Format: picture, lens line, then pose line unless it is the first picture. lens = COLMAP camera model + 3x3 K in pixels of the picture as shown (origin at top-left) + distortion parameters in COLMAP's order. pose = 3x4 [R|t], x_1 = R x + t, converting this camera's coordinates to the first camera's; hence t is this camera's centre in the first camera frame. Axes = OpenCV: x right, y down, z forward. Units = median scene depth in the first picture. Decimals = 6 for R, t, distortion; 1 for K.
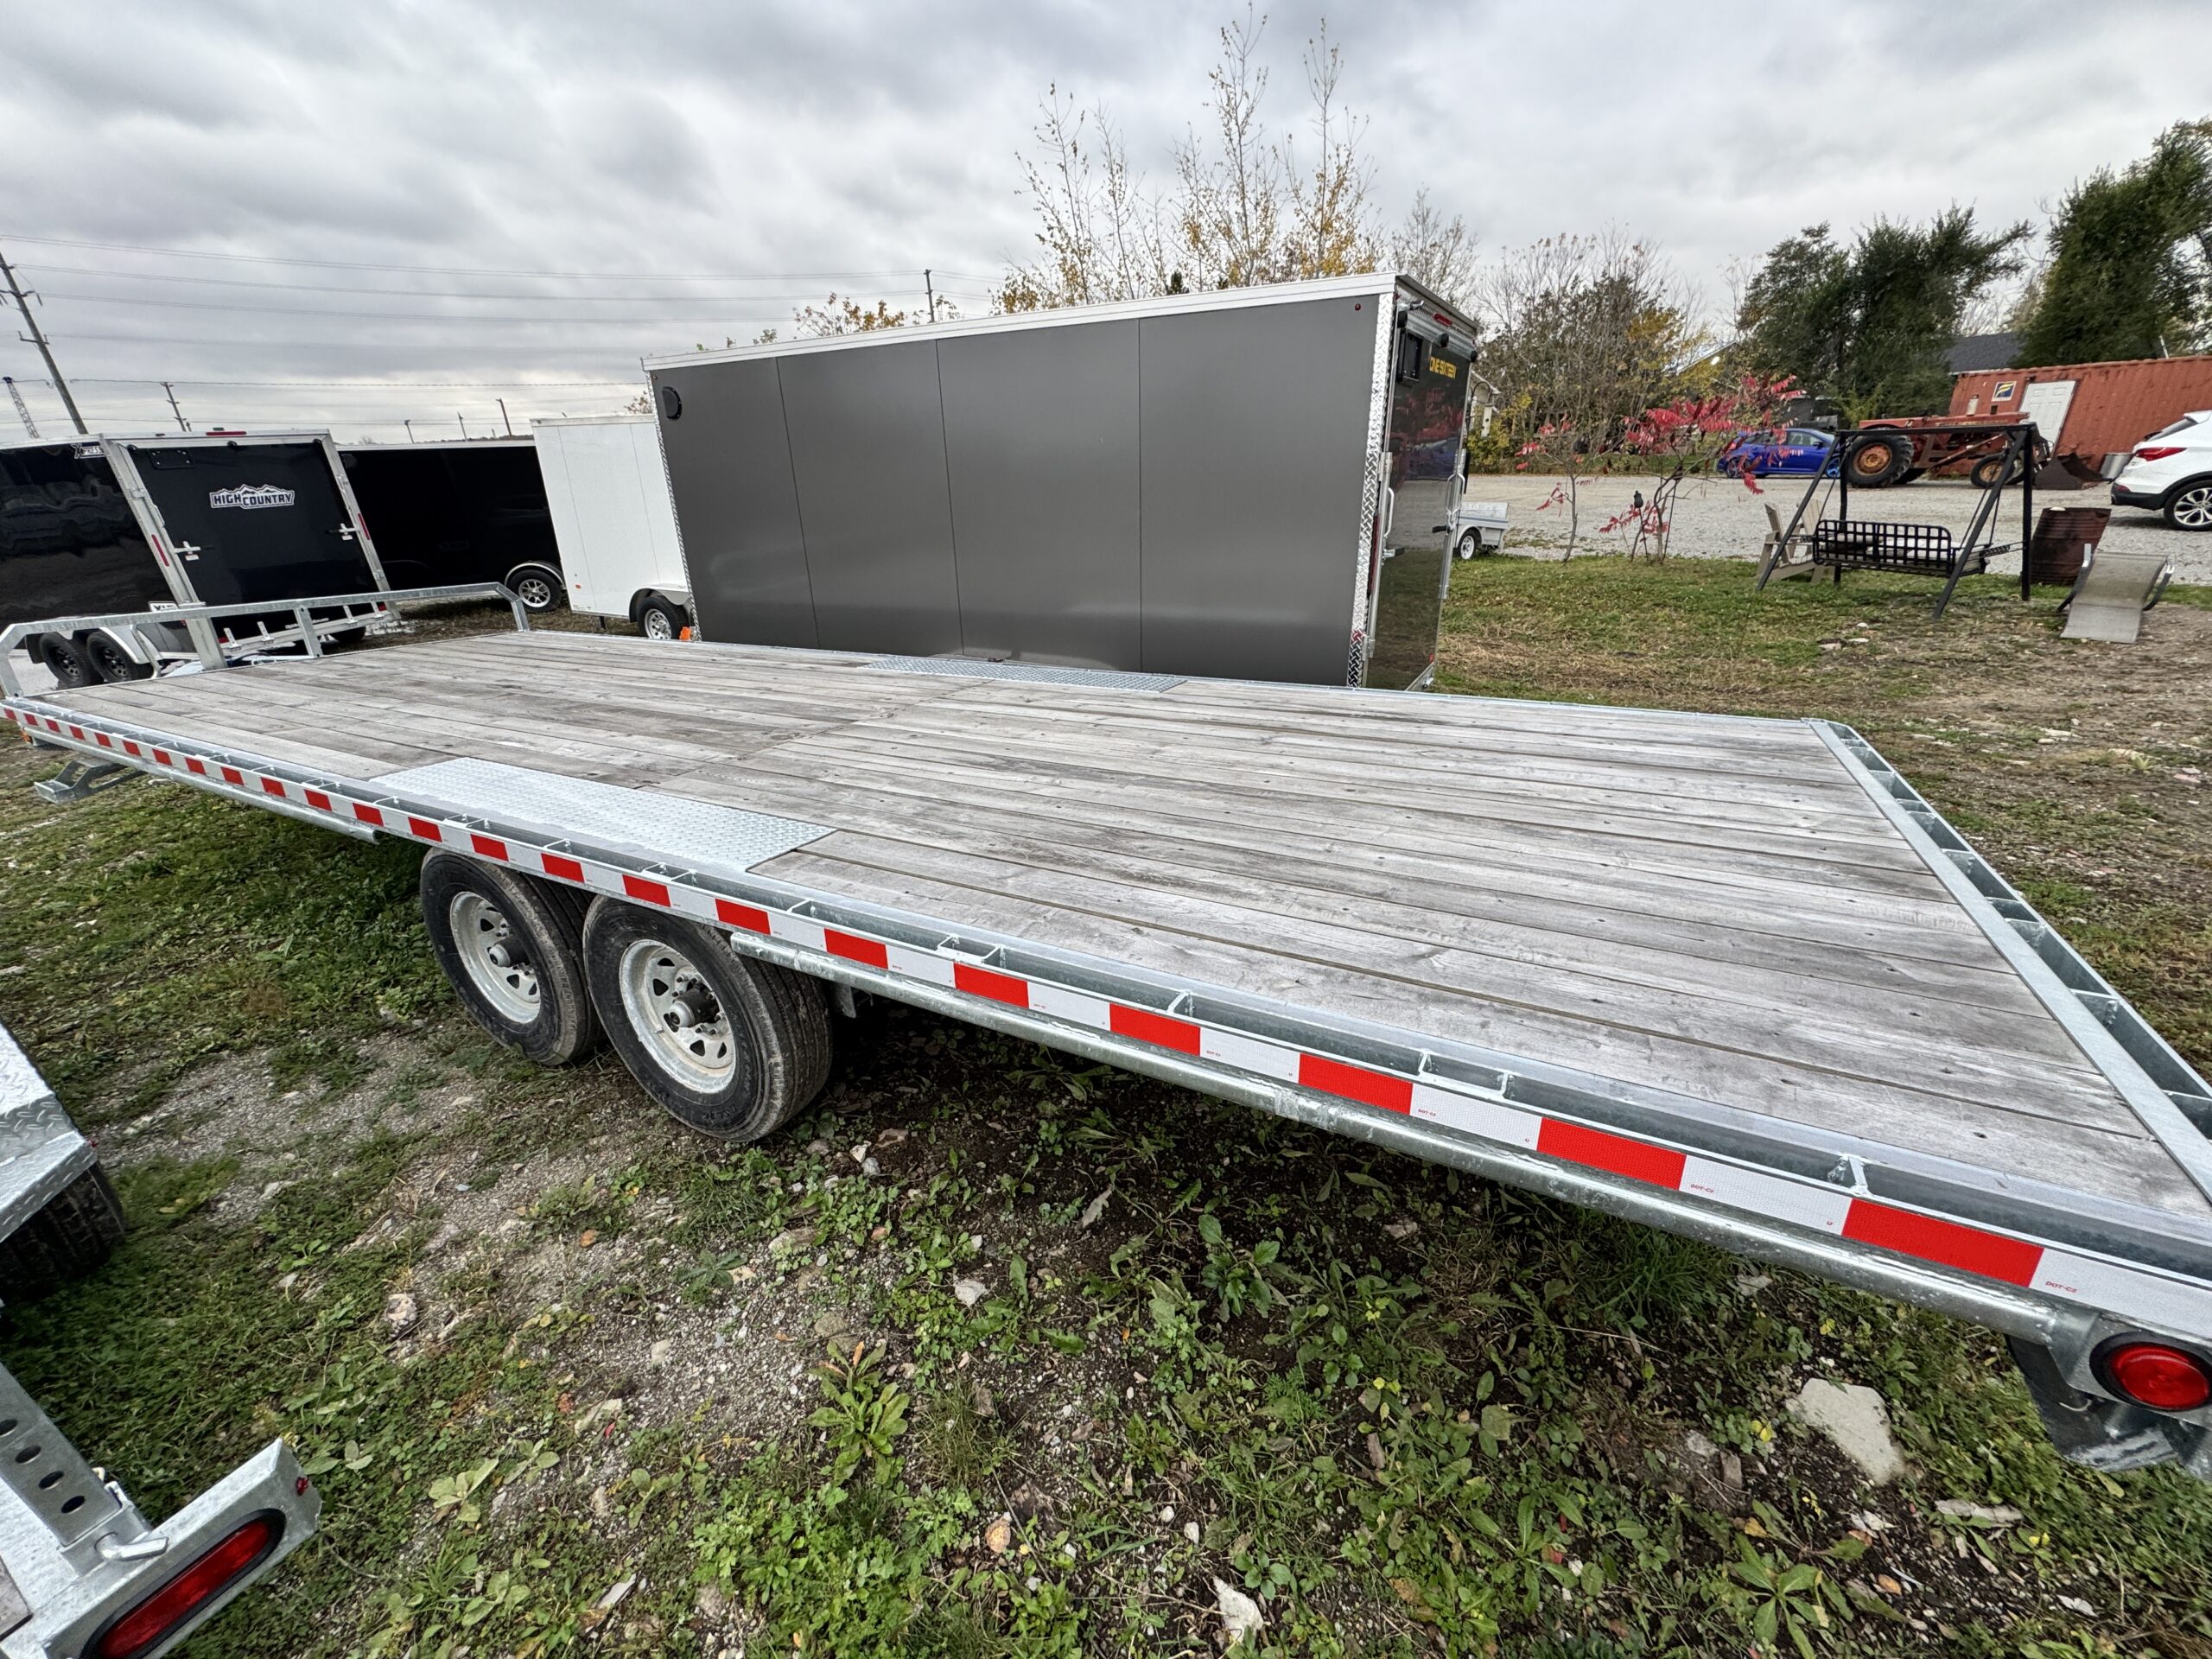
lens RADIAL K [[879.8, 0, 1106.0], [0, 879.8, 829.5], [0, 0, 1]] dist [-0.001470, -0.000075]
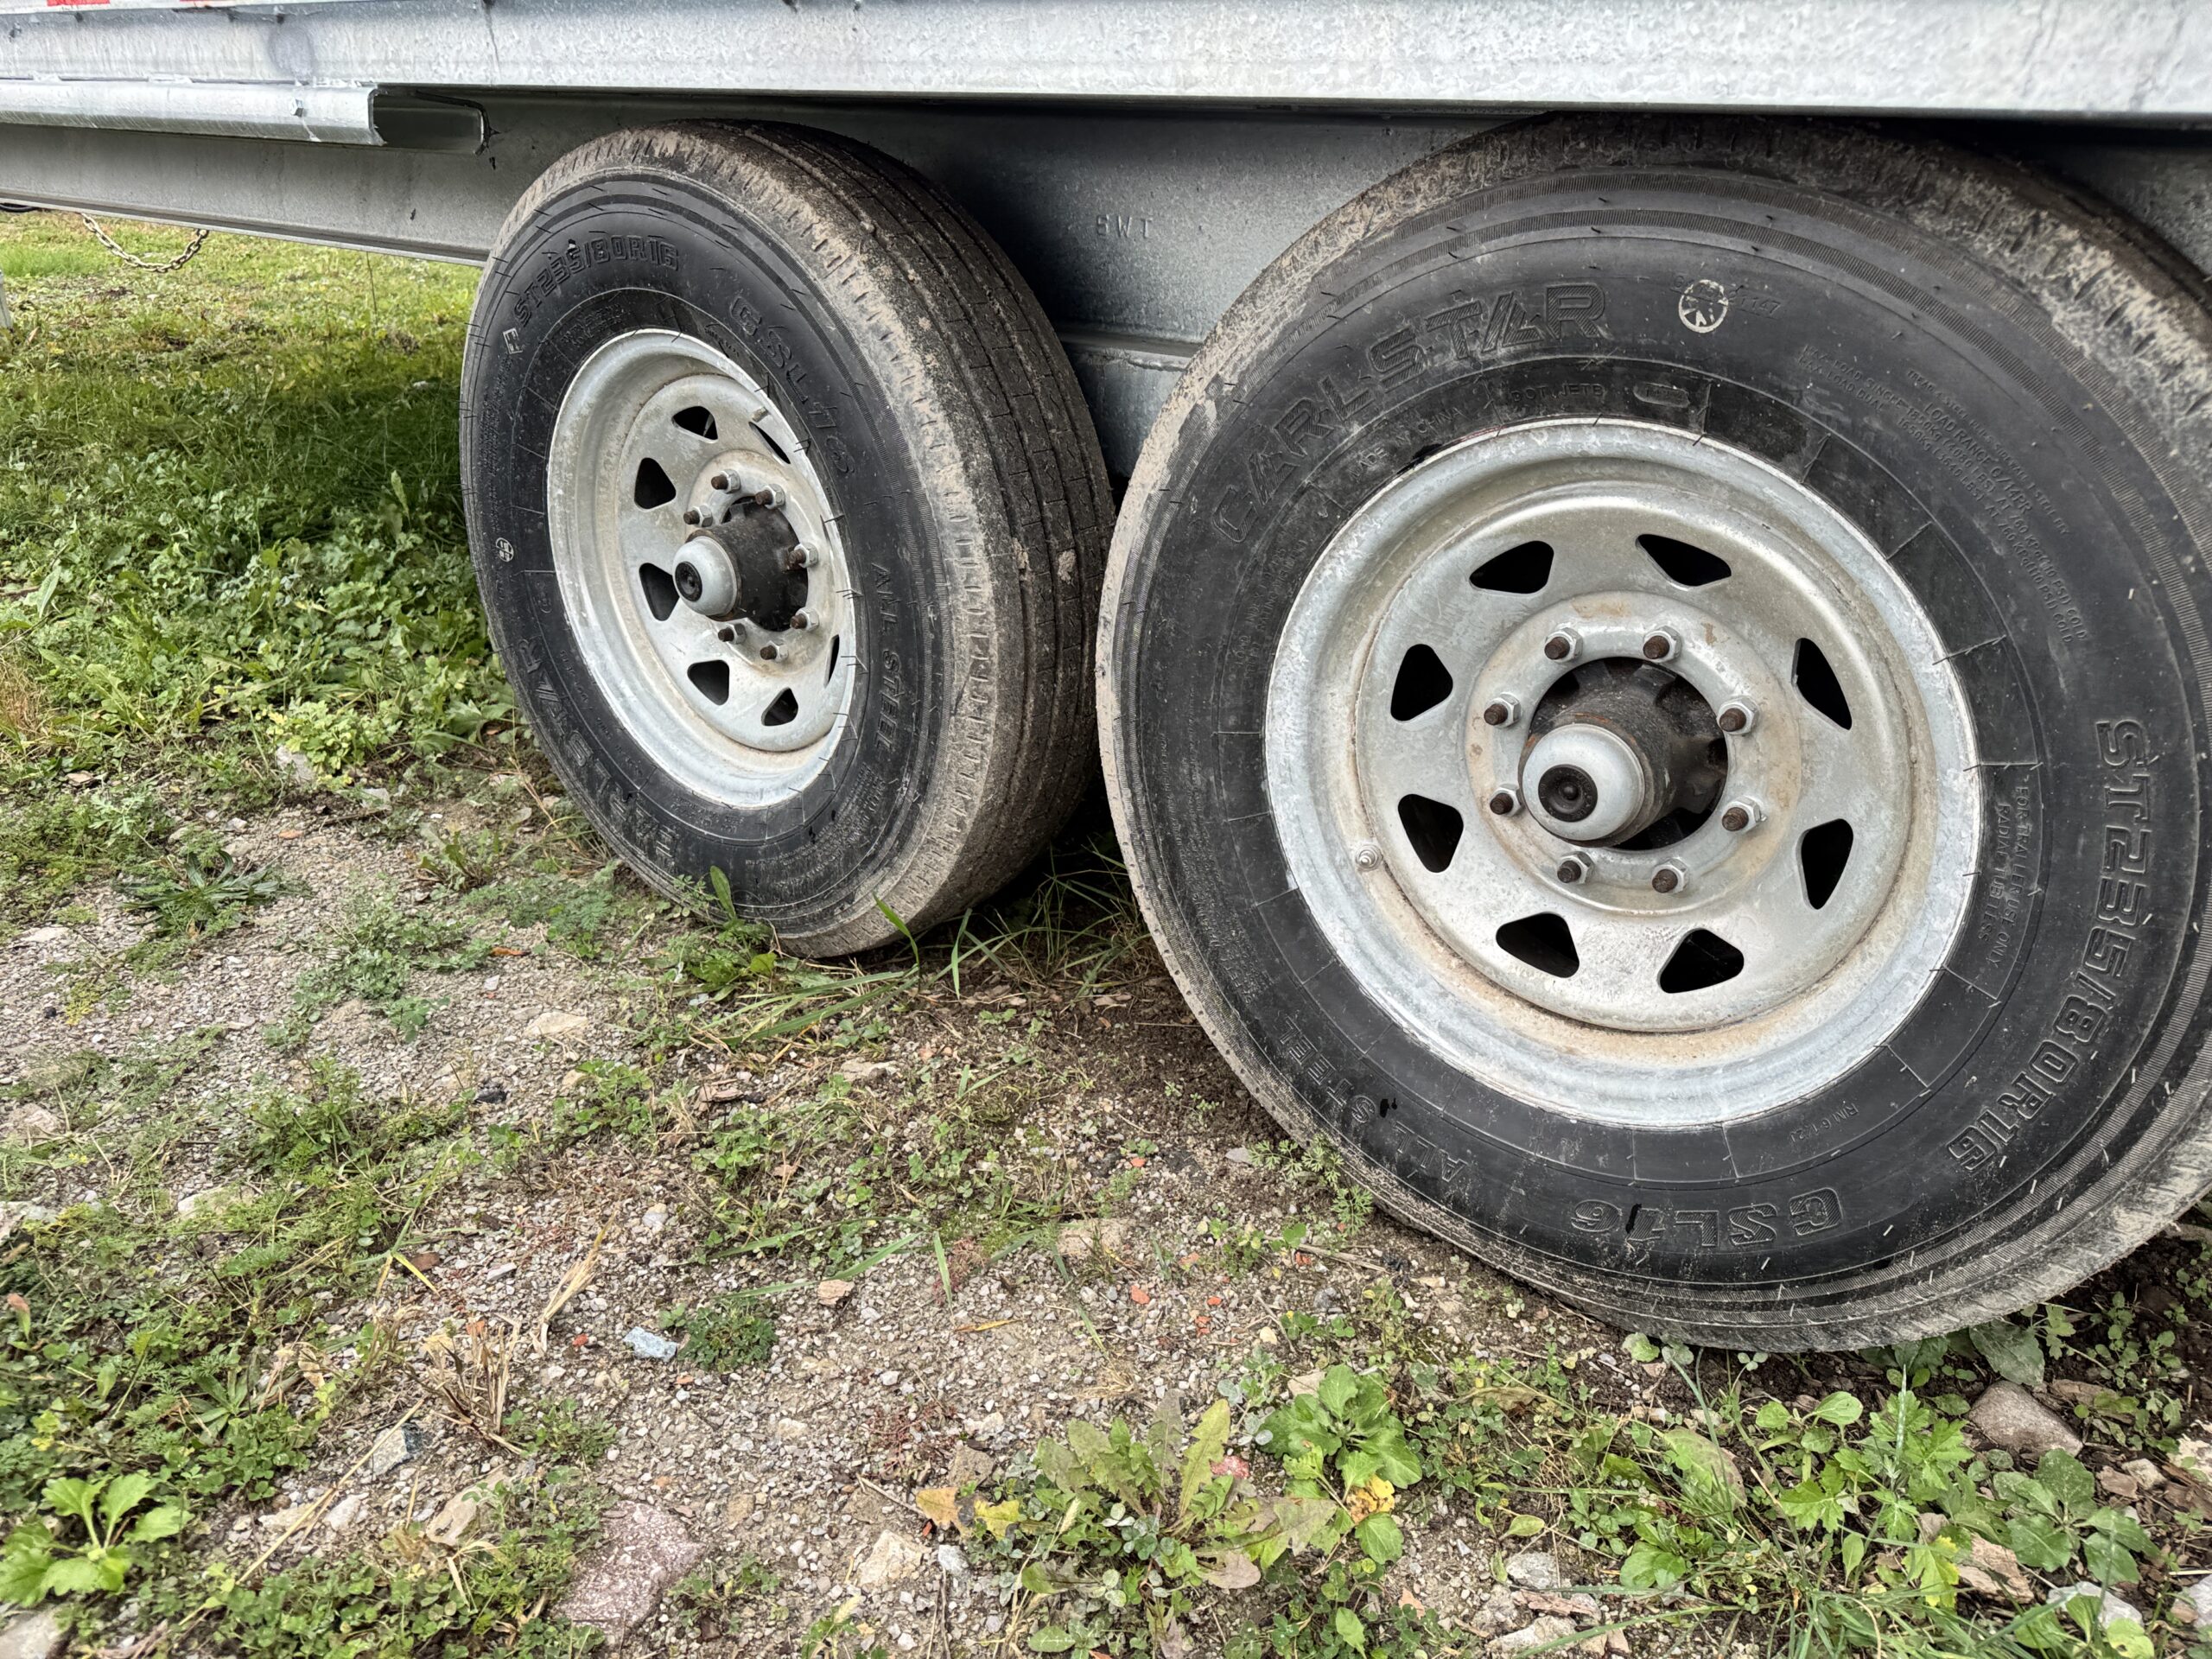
lens RADIAL K [[1558.4, 0, 1106.0], [0, 1558.4, 829.5], [0, 0, 1]] dist [0.010766, -0.008017]
pose [[0.982881, 0.127649, -0.132856, -0.495867], [-0.120271, 0.990792, 0.062185, 0.190696], [0.139571, -0.045142, 0.989183, 0.510099]]
